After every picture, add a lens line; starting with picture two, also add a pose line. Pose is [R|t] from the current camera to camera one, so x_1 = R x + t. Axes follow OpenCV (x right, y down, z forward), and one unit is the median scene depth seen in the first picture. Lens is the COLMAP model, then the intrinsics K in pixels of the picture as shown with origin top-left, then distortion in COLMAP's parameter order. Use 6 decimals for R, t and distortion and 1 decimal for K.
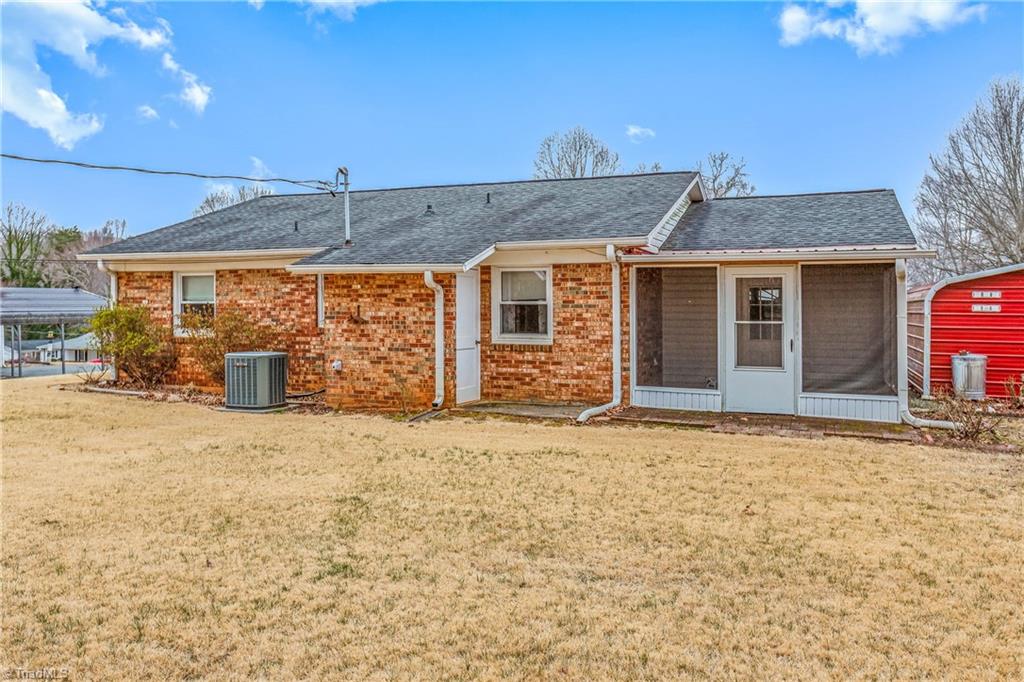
lens RADIAL K [[717.3, 0, 511.5], [0, 717.3, 313.6], [0, 0, 1]] dist [-0.002222, 0.000544]
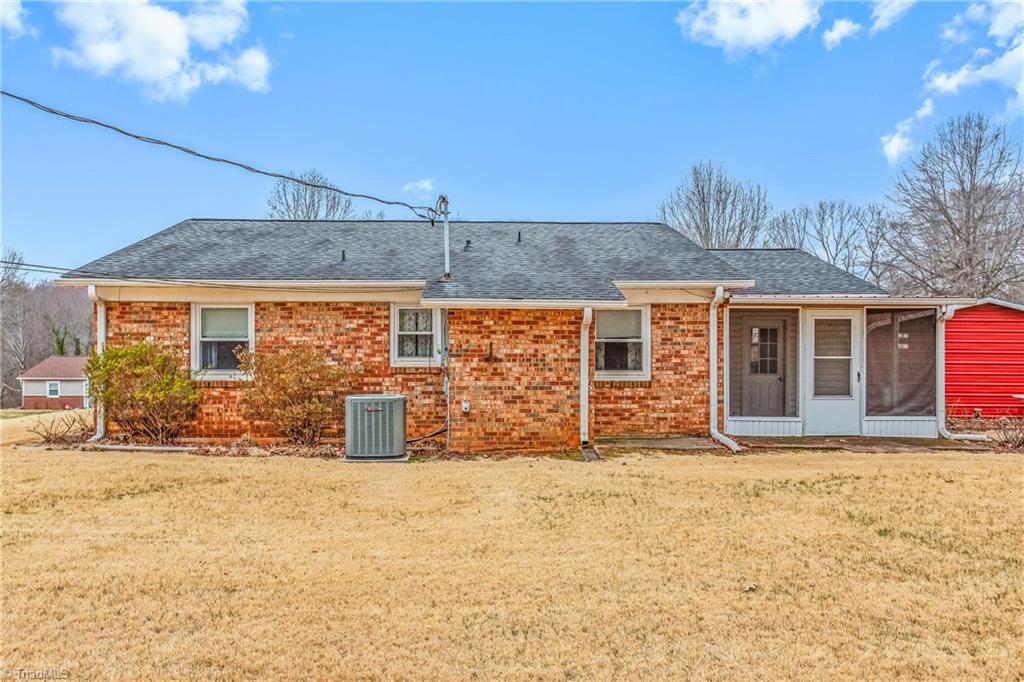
lens RADIAL K [[687.8, 0, 511.0], [0, 687.8, 345.9], [0, 0, 1]] dist [-0.004195, -0.002511]
pose [[0.932729, -0.000044, 0.360579, -0.512306], [0.004344, 0.999929, -0.011115, 0.003374], [-0.360553, 0.011934, 0.932663, 0.142526]]
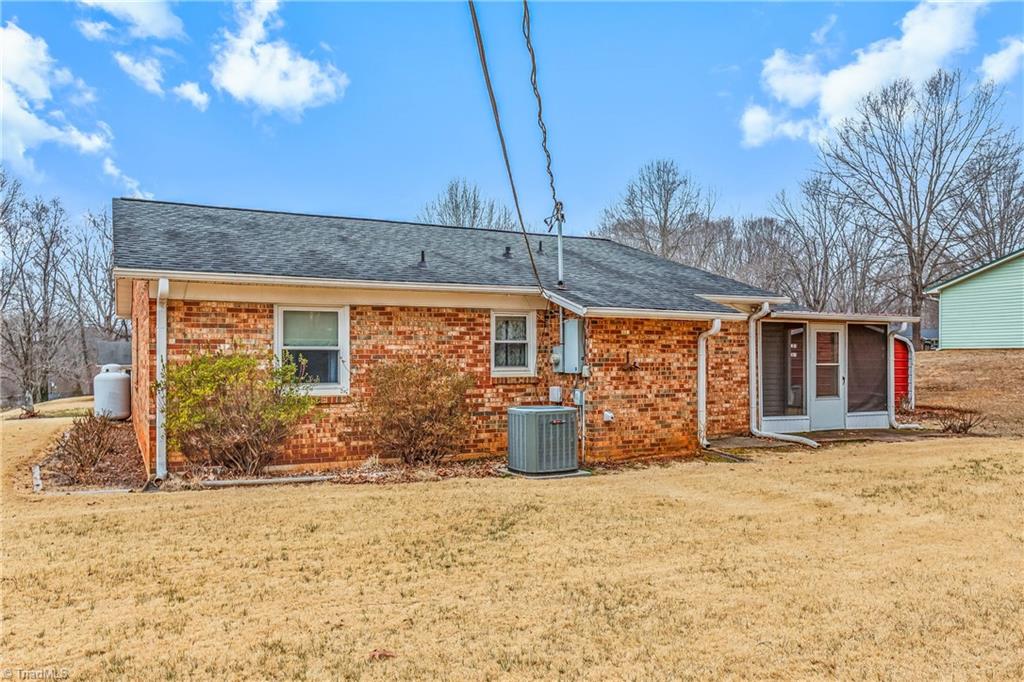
lens RADIAL K [[679.0, 0, 510.2], [0, 679.0, 340.4], [0, 0, 1]] dist [-0.000519, 0.001402]
pose [[0.726657, 0.012757, 0.686882, -0.945329], [0.009304, 0.999553, -0.028406, -0.002073], [-0.686937, 0.027032, 0.726214, 0.444373]]
